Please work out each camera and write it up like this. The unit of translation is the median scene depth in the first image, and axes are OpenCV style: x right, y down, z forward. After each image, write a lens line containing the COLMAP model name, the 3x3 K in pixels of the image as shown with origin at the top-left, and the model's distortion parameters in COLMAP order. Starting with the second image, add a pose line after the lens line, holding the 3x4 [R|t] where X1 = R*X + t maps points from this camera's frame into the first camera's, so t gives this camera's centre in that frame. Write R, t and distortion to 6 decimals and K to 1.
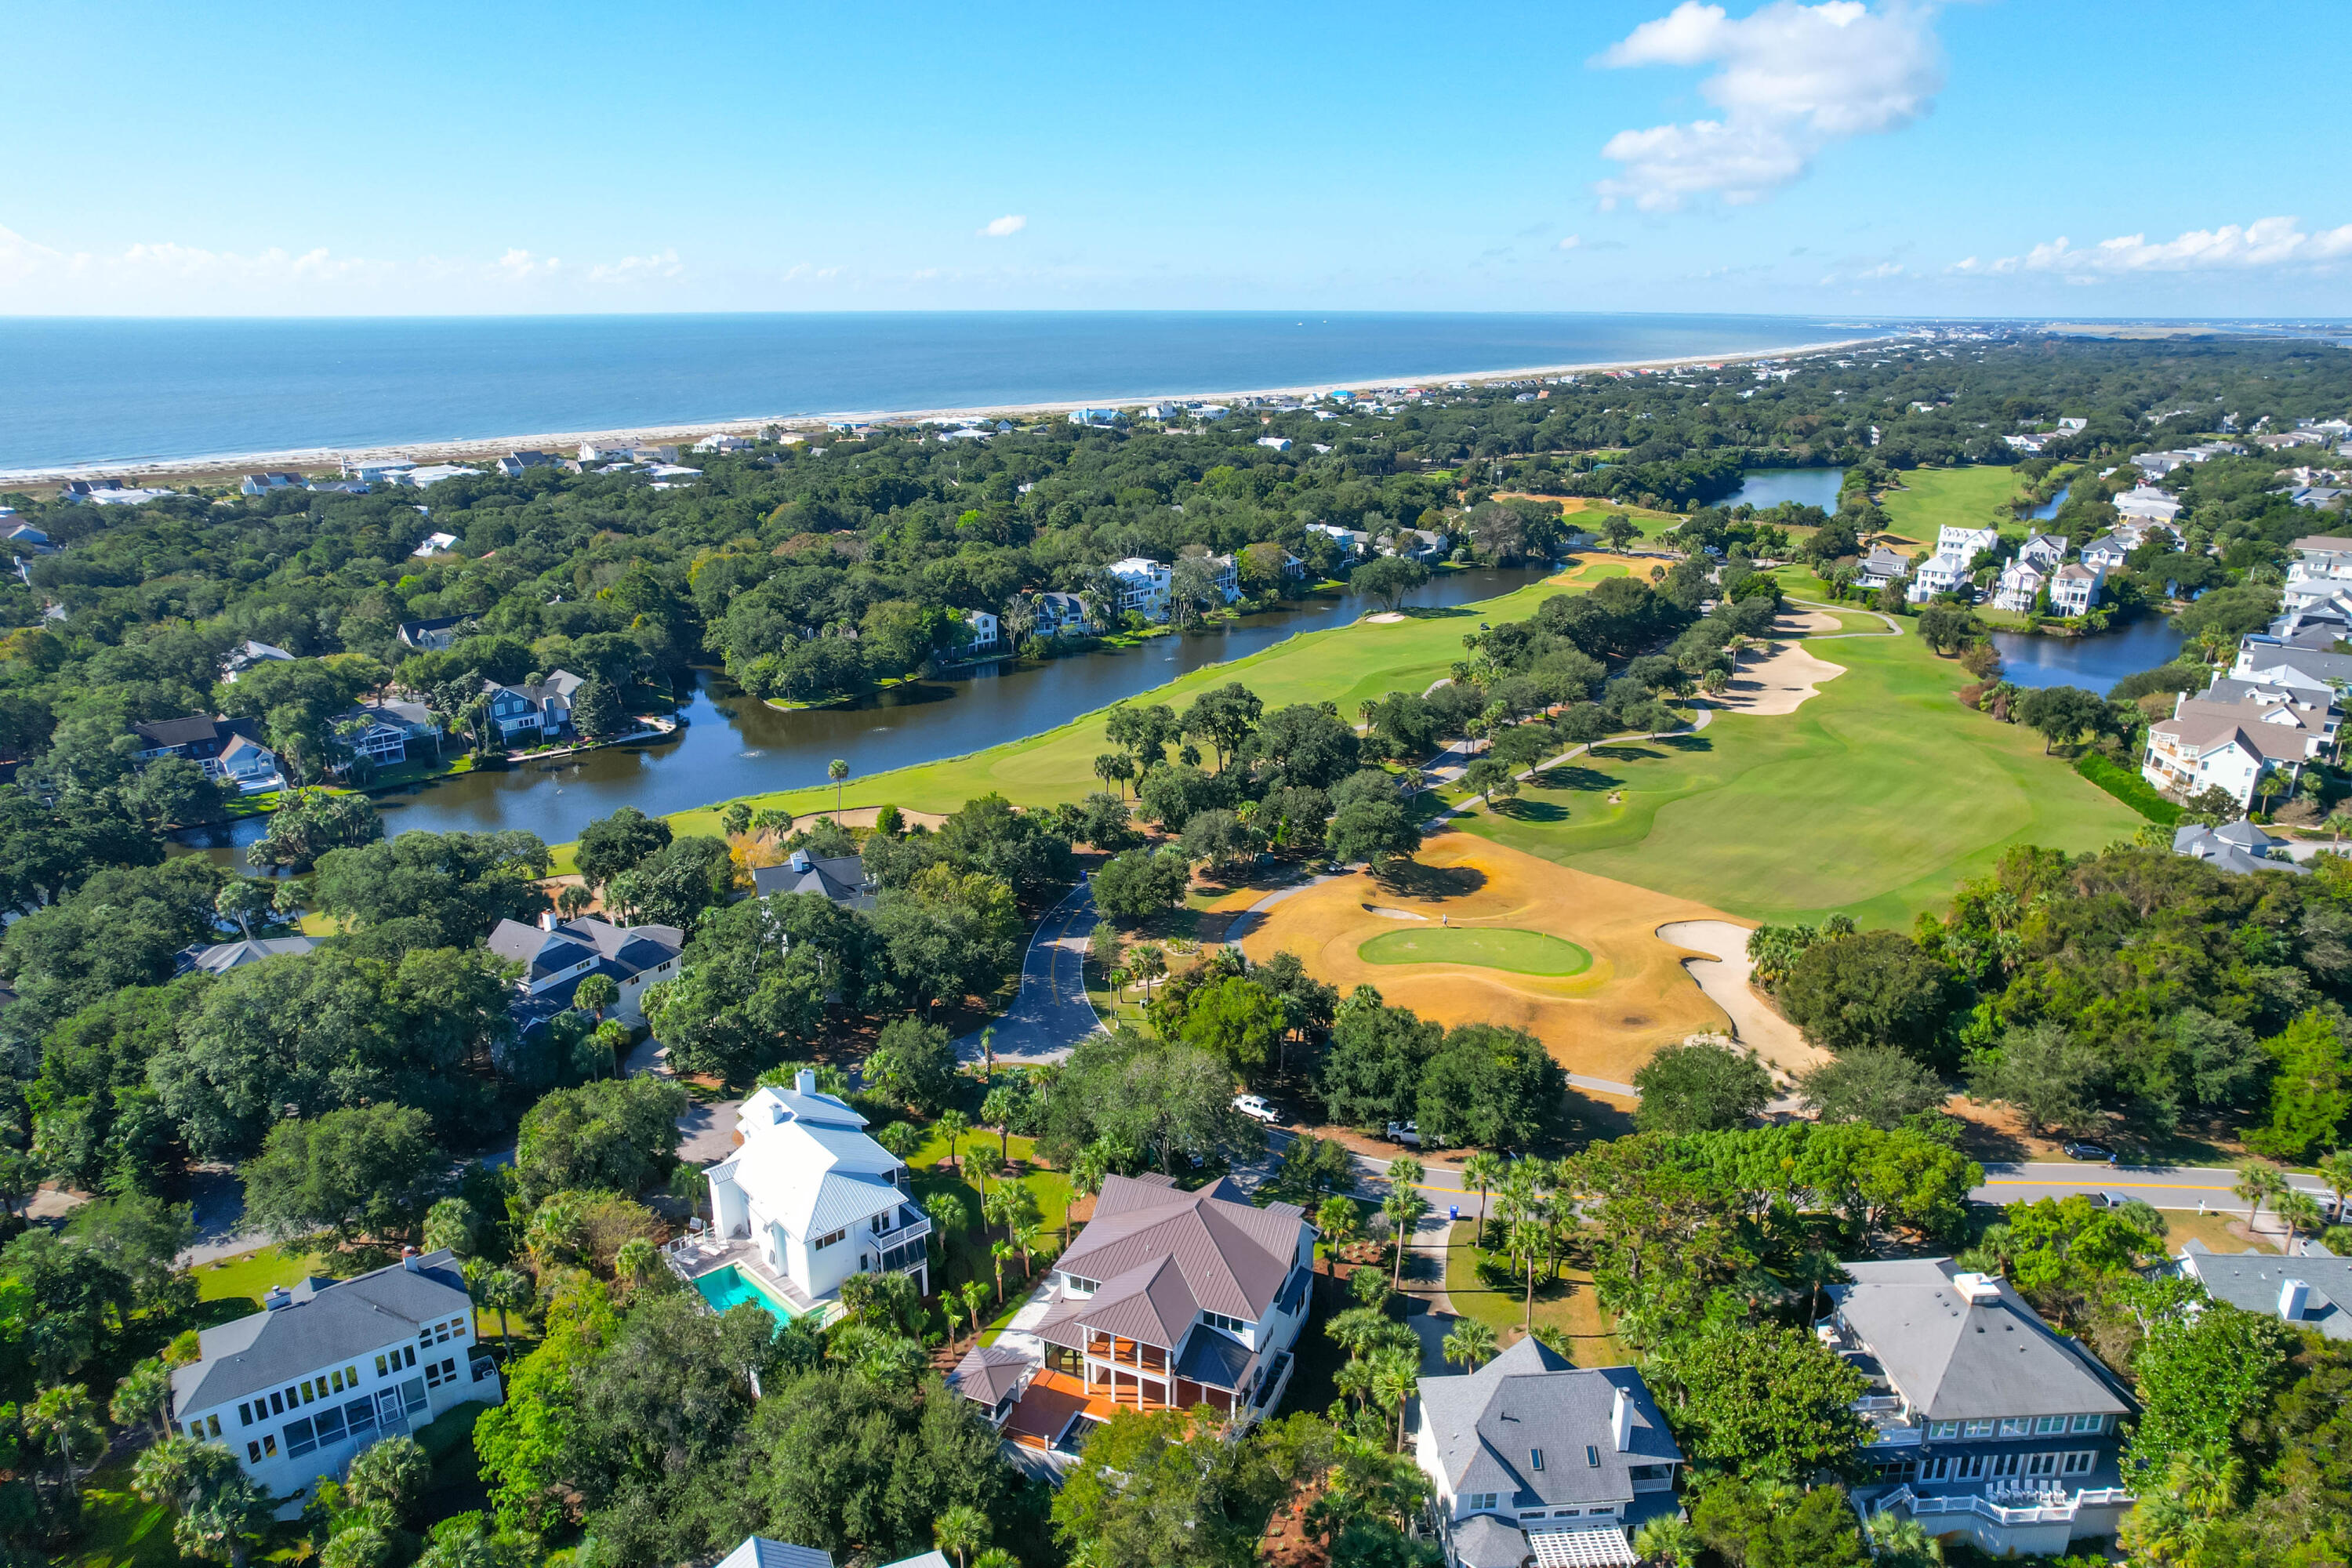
lens RADIAL K [[1504.2, 0, 1176.0], [0, 1504.2, 784.0], [0, 0, 1]] dist [-0.086202, 0.074433]
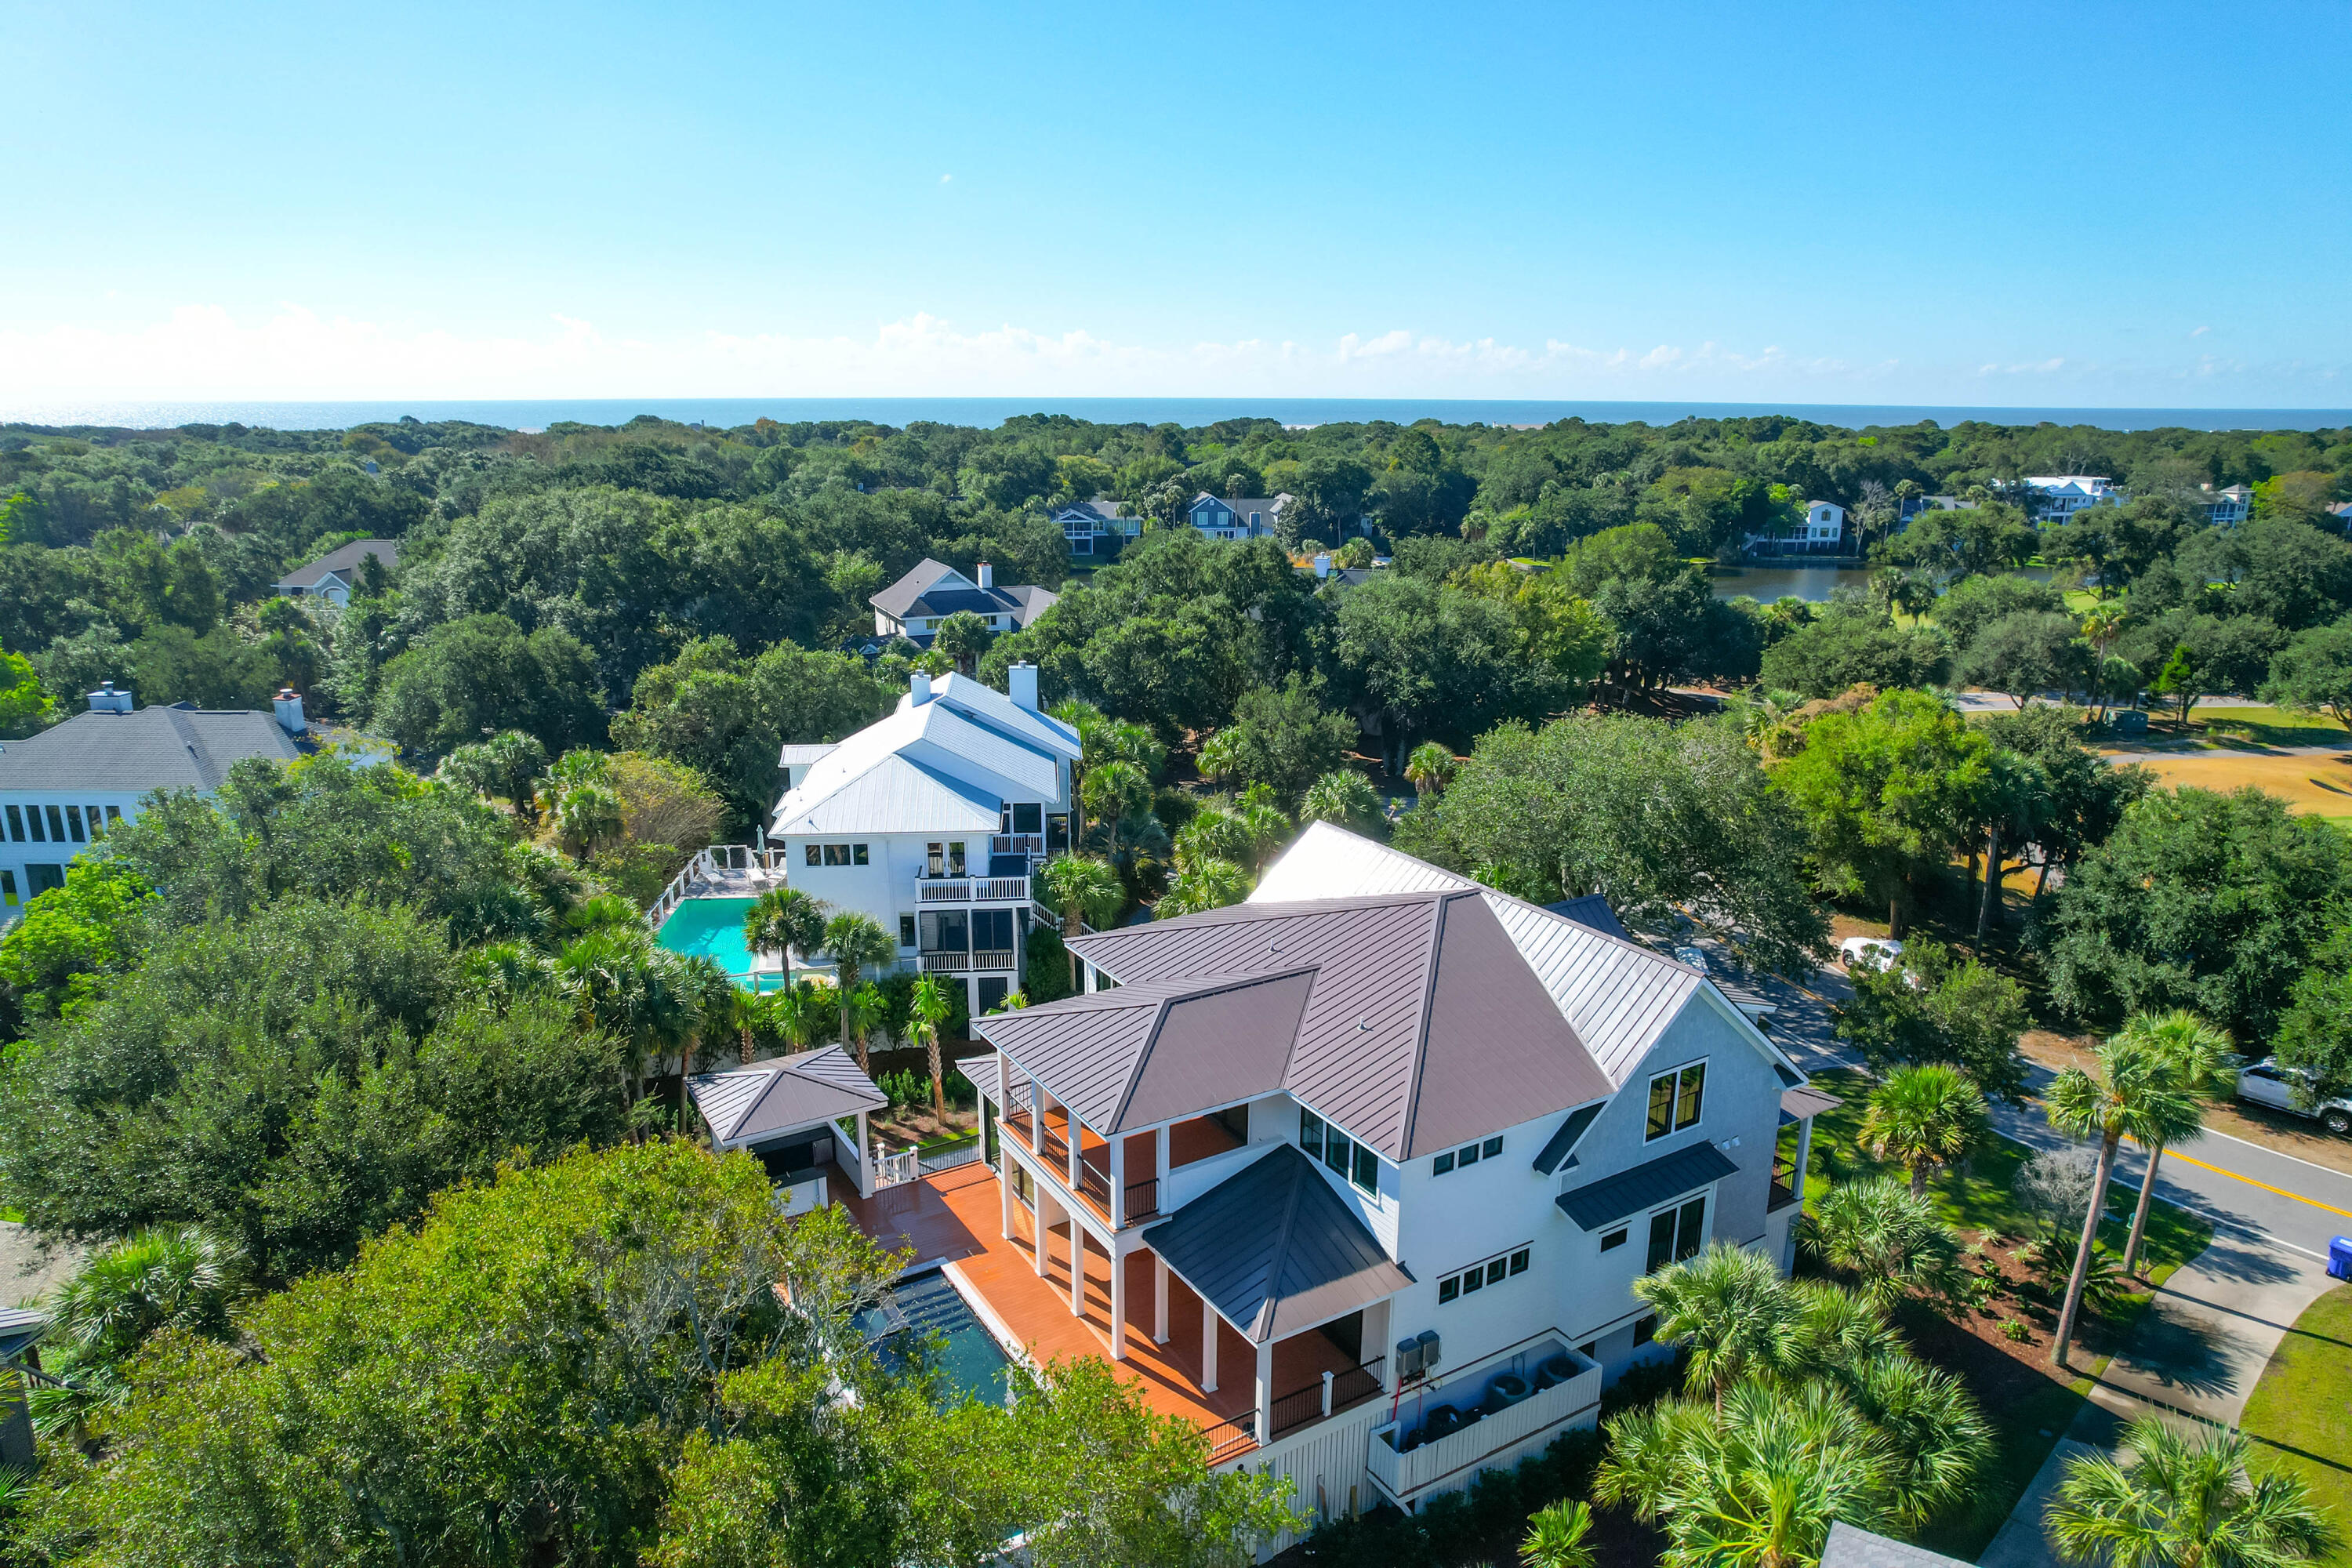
lens RADIAL K [[1504.2, 0, 1176.0], [0, 1504.2, 784.0], [0, 0, 1]] dist [-0.086202, 0.074433]
pose [[0.804014, 0.157030, -0.573500, 0.088529], [-0.195511, 0.980686, -0.005573, 0.141035], [0.561548, 0.116607, 0.819186, 0.338835]]
